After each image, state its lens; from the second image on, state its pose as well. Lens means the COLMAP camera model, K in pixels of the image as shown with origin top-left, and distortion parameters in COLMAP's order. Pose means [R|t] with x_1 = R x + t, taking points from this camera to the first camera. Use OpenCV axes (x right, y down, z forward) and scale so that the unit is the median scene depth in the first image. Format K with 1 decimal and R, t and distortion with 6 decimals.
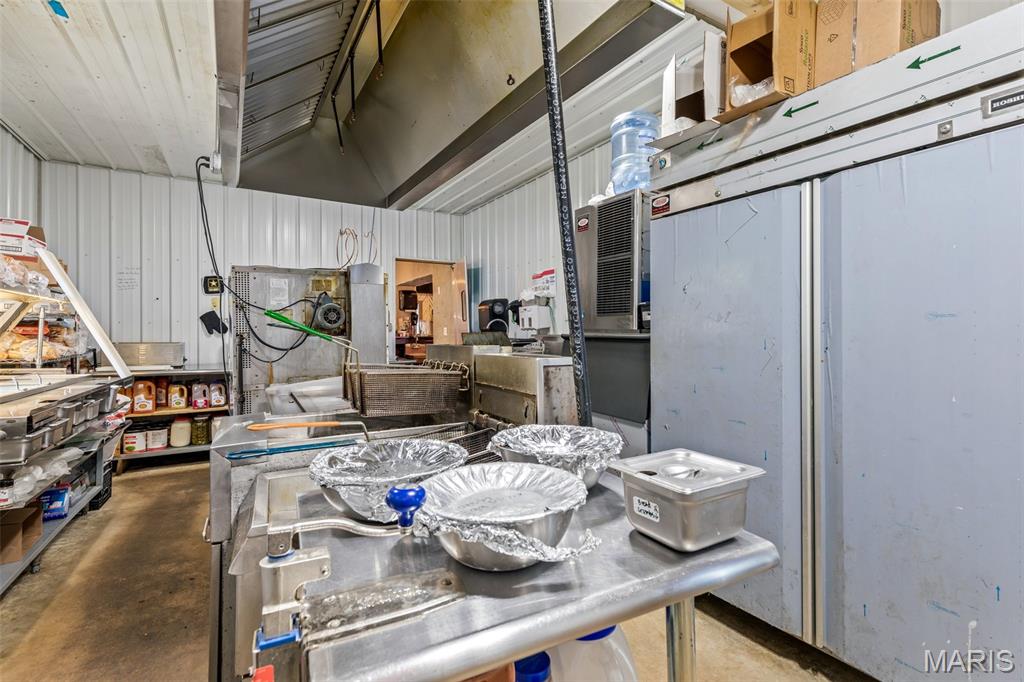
lens RADIAL K [[462.9, 0, 519.3], [0, 462.9, 330.5], [0, 0, 1]] dist [-0.000612, 0.000246]
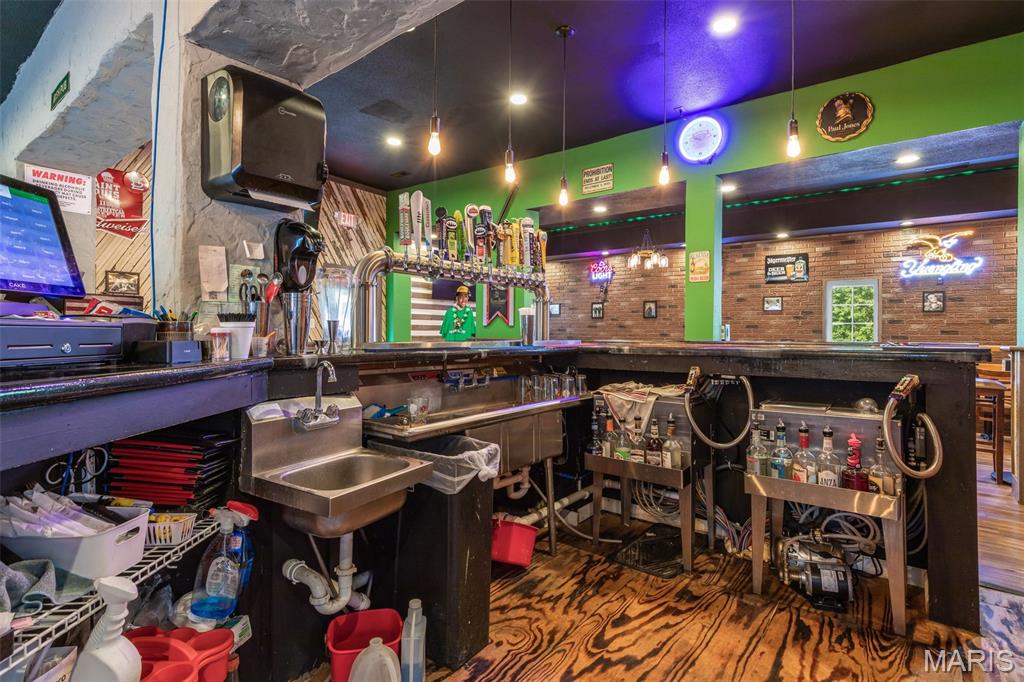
lens RADIAL K [[498.4, 0, 513.4], [0, 498.4, 331.1], [0, 0, 1]] dist [-0.000022, 0.000171]
pose [[0.931421, 0.004824, 0.363912, -0.597201], [-0.007303, 0.999959, 0.005436, 0.005683], [-0.363870, -0.007721, 0.931418, 2.152579]]
